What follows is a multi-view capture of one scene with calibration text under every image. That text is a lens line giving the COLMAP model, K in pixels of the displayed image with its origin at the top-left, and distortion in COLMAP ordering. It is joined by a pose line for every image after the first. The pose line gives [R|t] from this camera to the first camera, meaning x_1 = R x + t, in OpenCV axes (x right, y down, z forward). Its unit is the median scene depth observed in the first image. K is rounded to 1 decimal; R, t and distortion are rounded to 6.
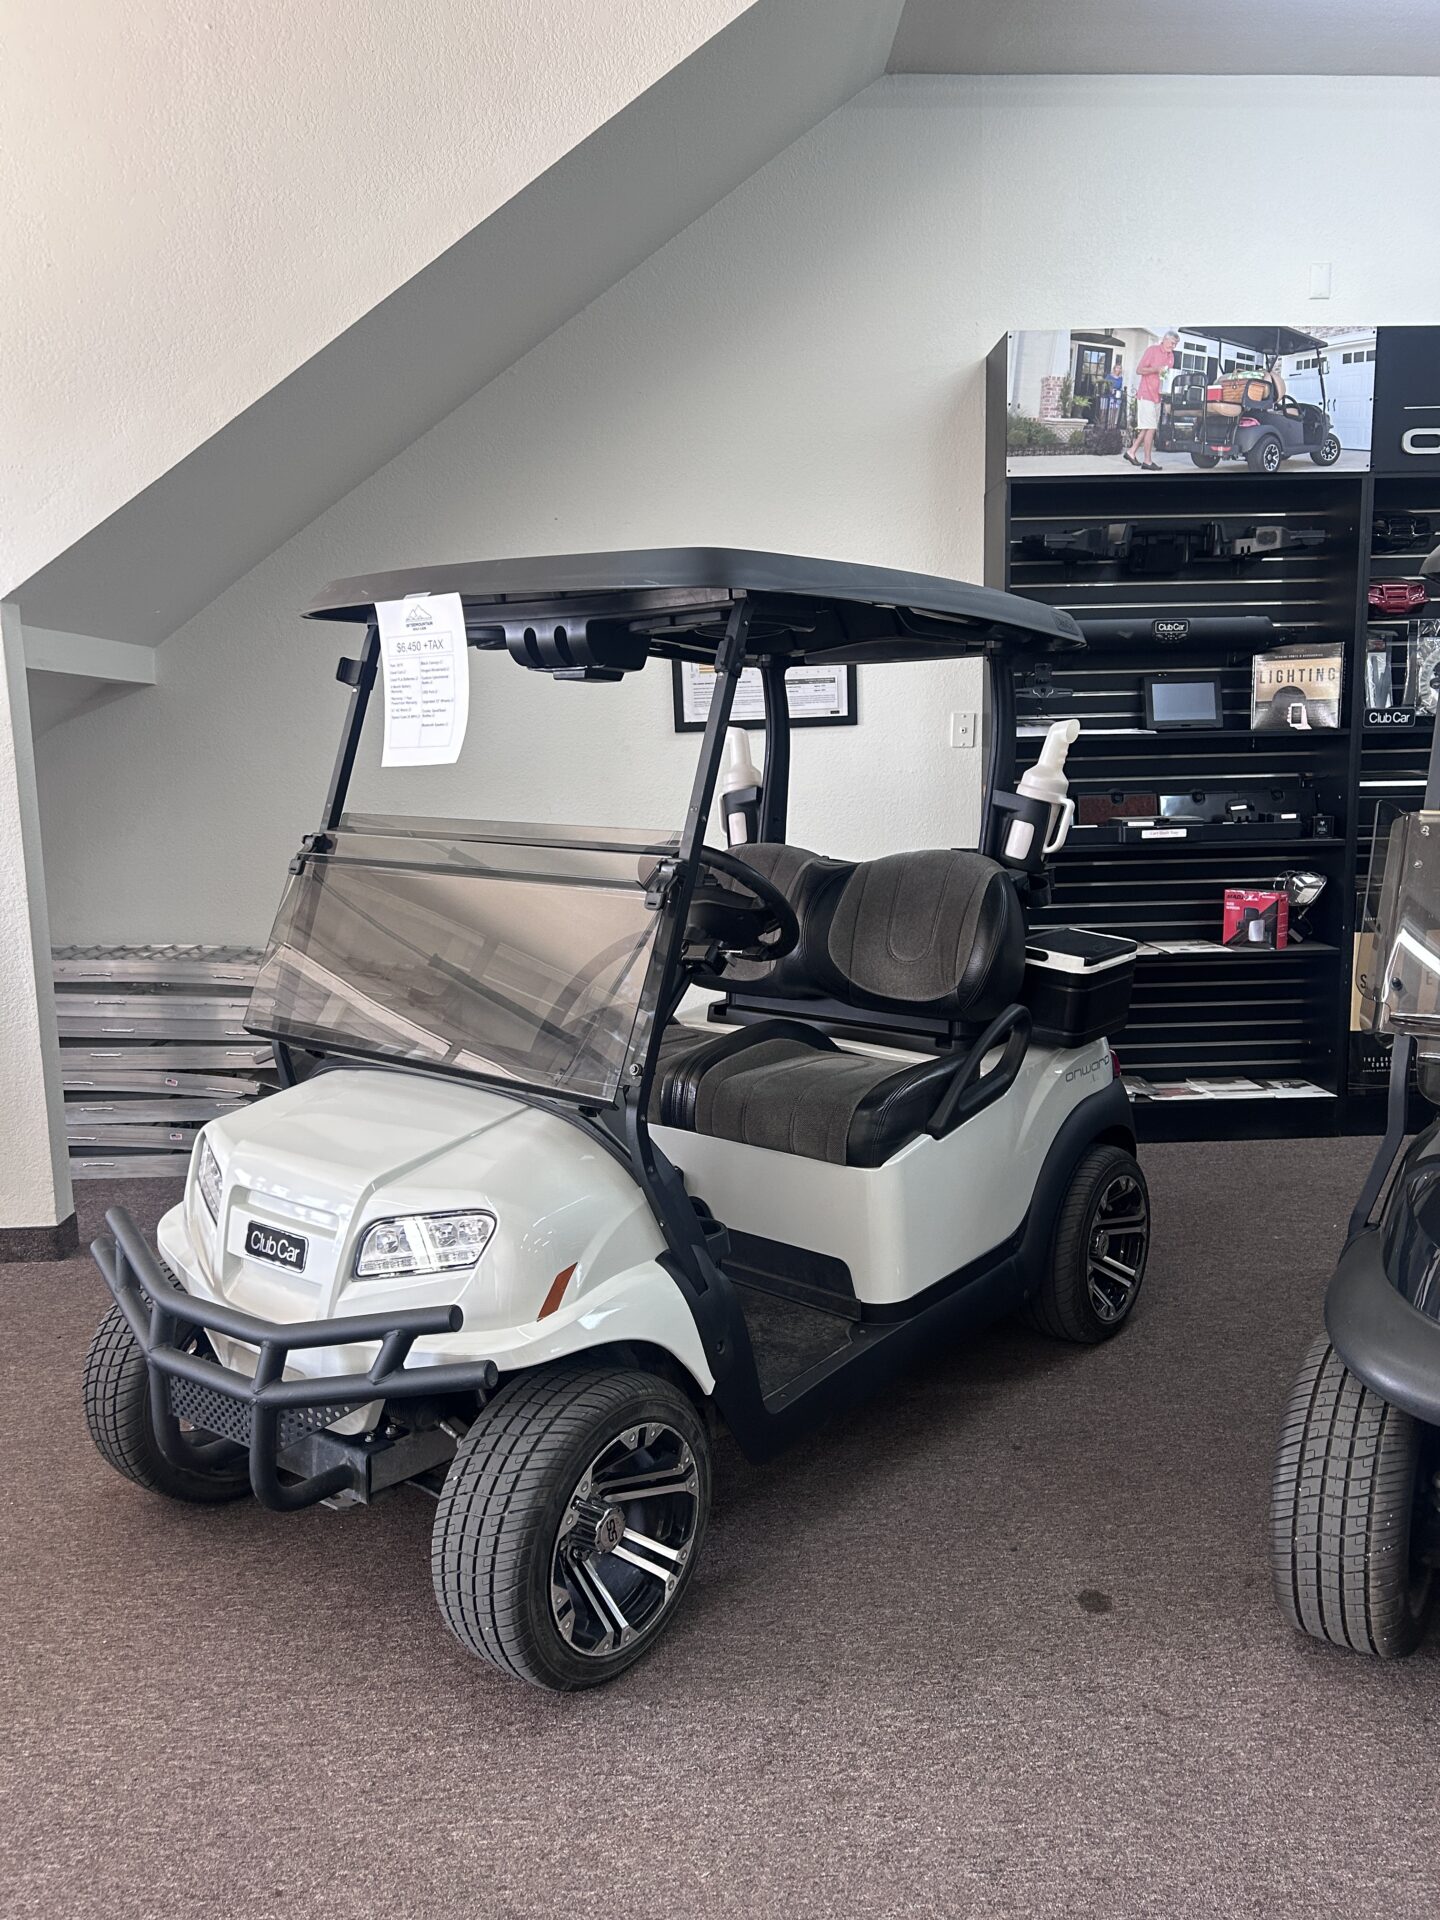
lens RADIAL K [[1461.1, 0, 728.5], [0, 1461.1, 966.4], [0, 0, 1]] dist [0.032212, -0.040946]
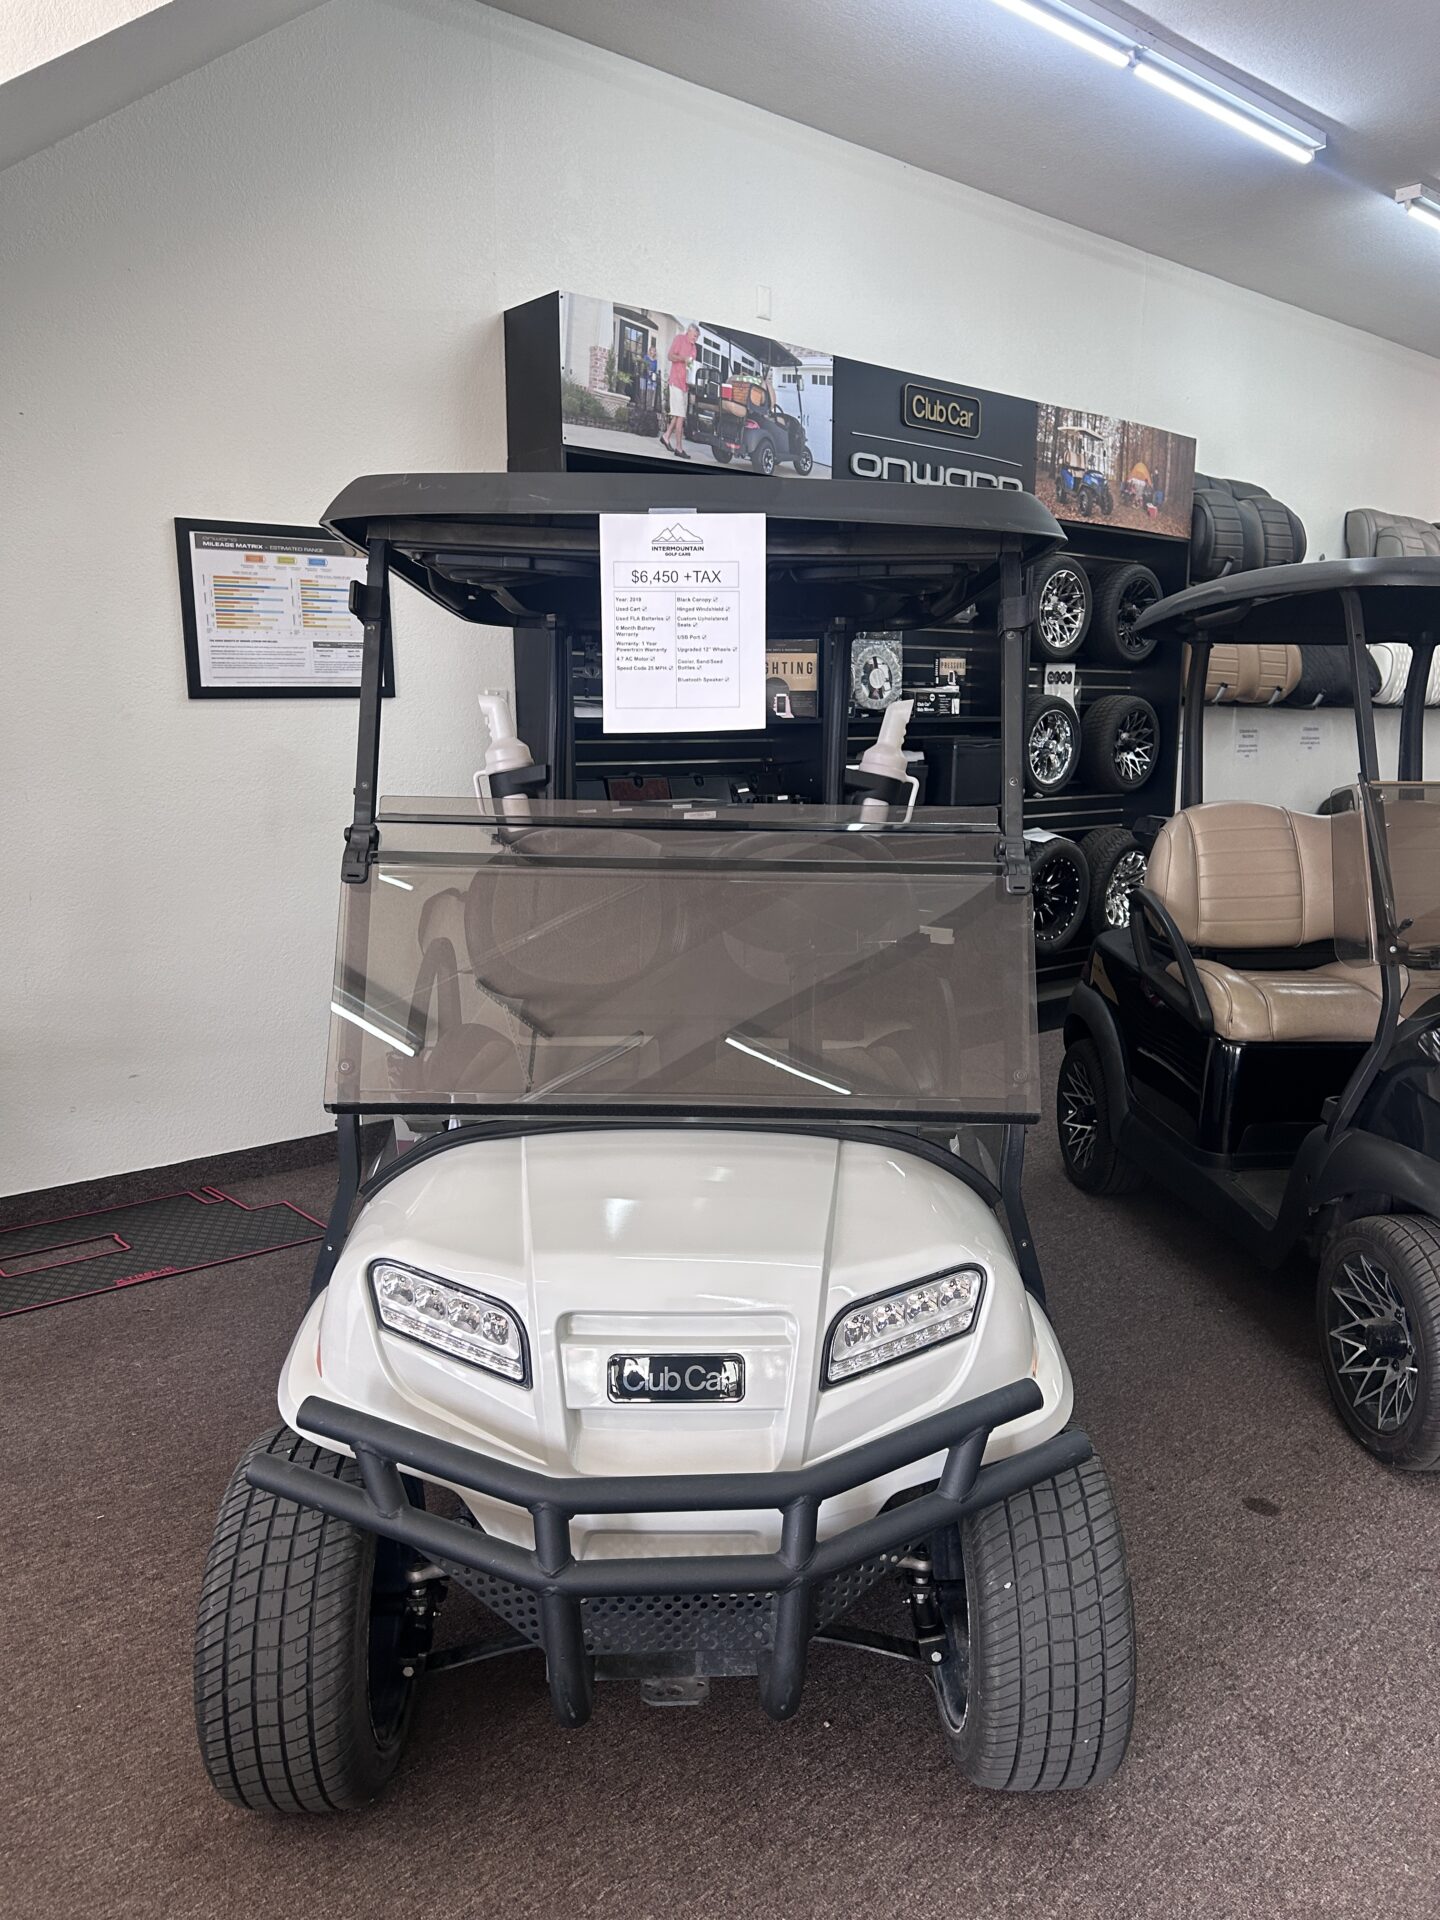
lens RADIAL K [[1461.1, 0, 717.9], [0, 1461.1, 967.6], [0, 0, 1]] dist [0.032212, -0.040946]
pose [[0.777036, -0.082503, 0.624026, -0.359663], [0.077089, 0.996383, 0.035741, -0.019626], [-0.624718, 0.020333, 0.780586, 0.197927]]
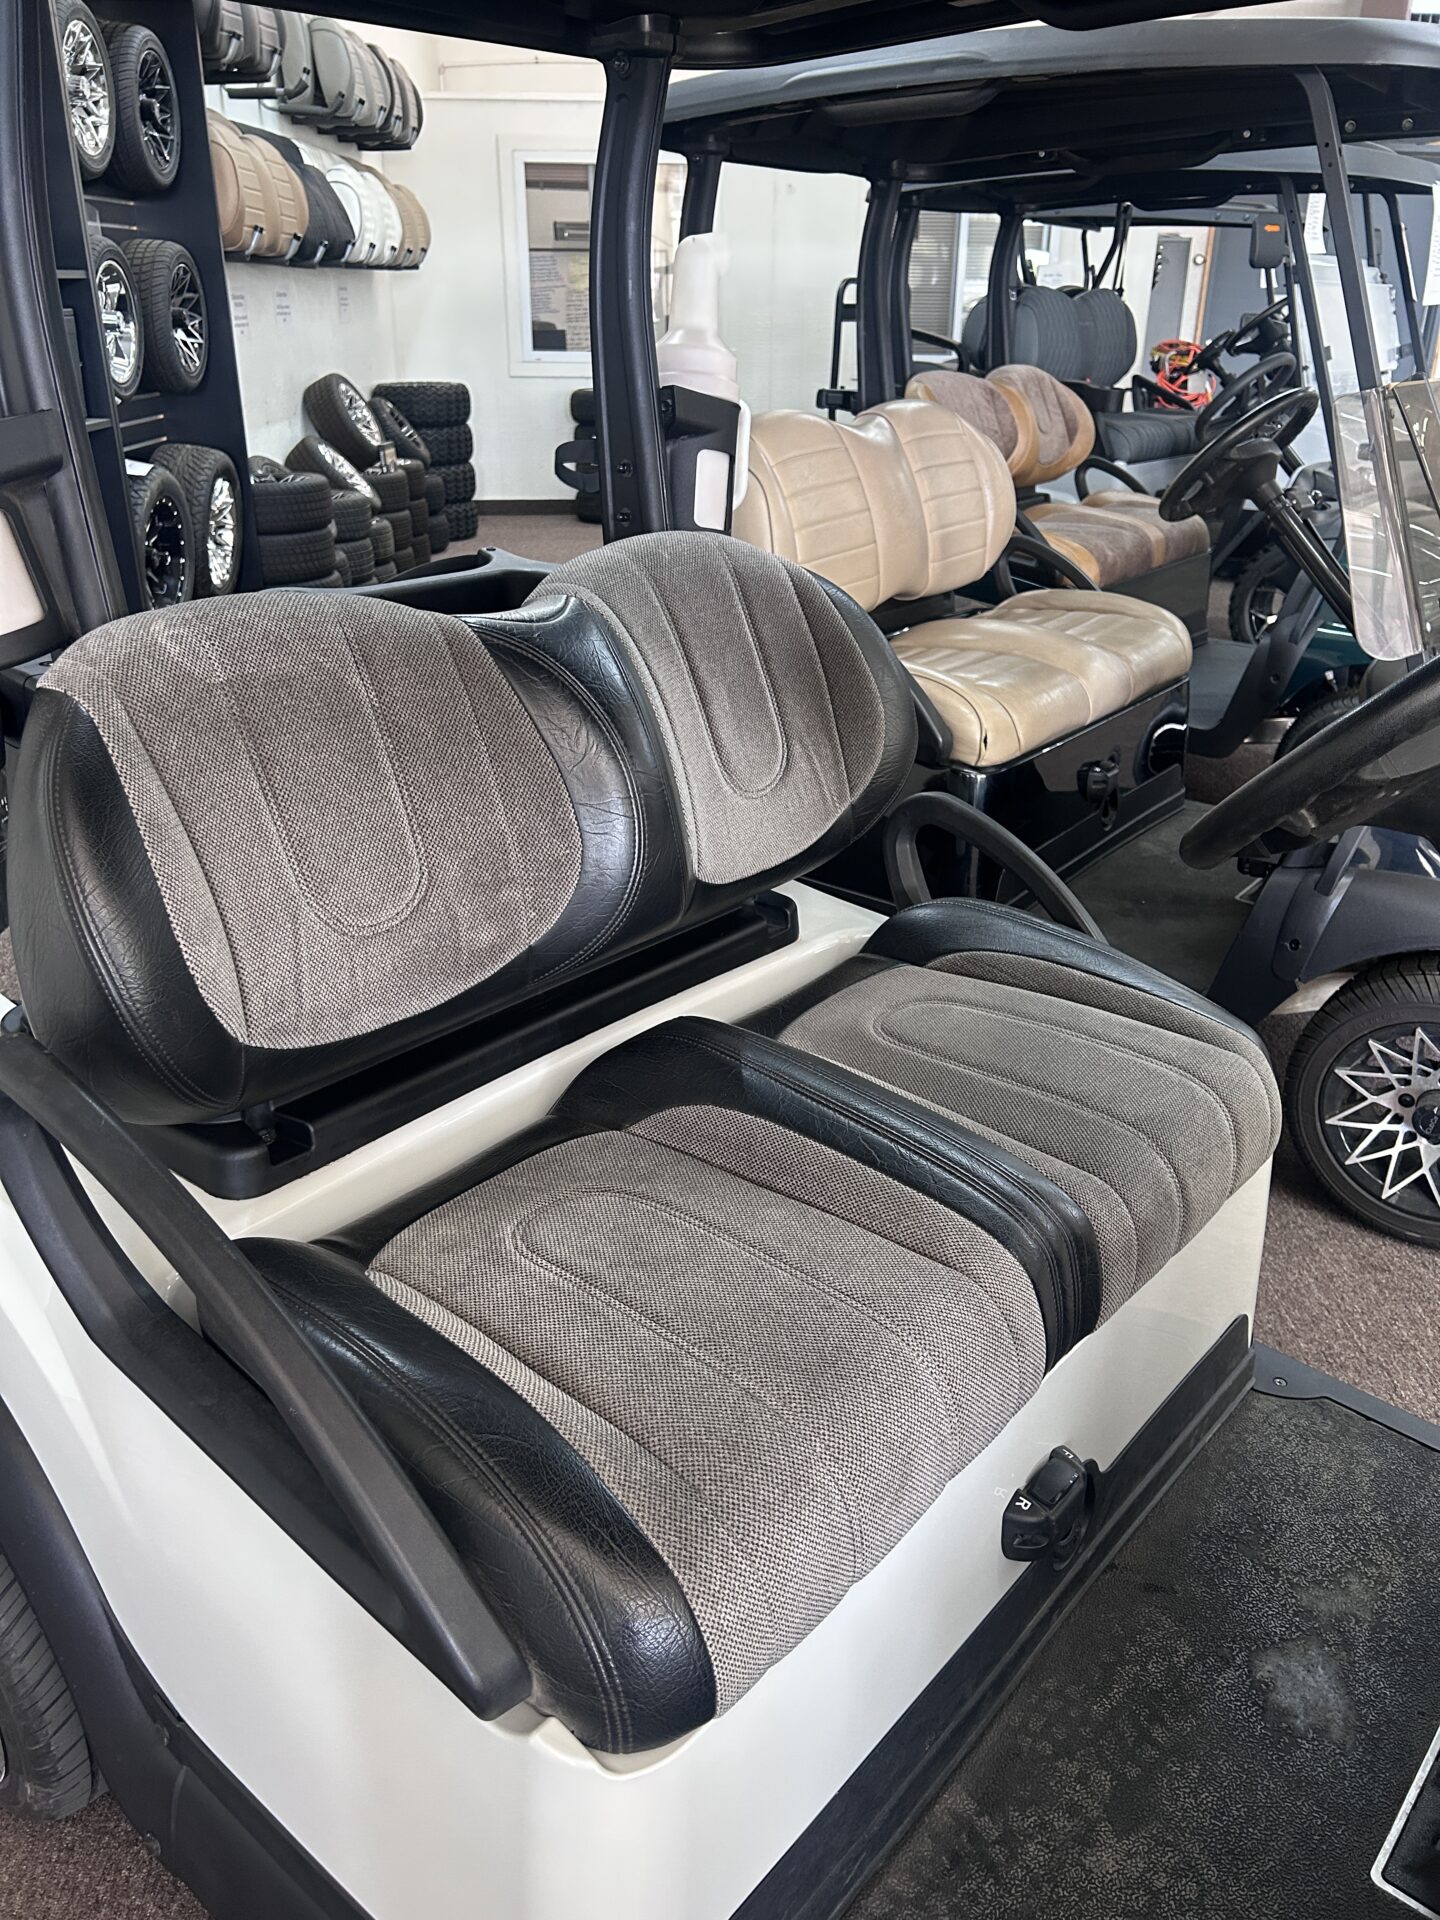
lens RADIAL K [[1461.1, 0, 714.8], [0, 1461.1, 963.7], [0, 0, 1]] dist [0.032212, -0.040946]
pose [[0.023558, -0.396217, 0.917855, -0.223203], [0.141039, 0.910244, 0.389311, -0.093198], [-0.989724, 0.120282, 0.077326, 0.679220]]
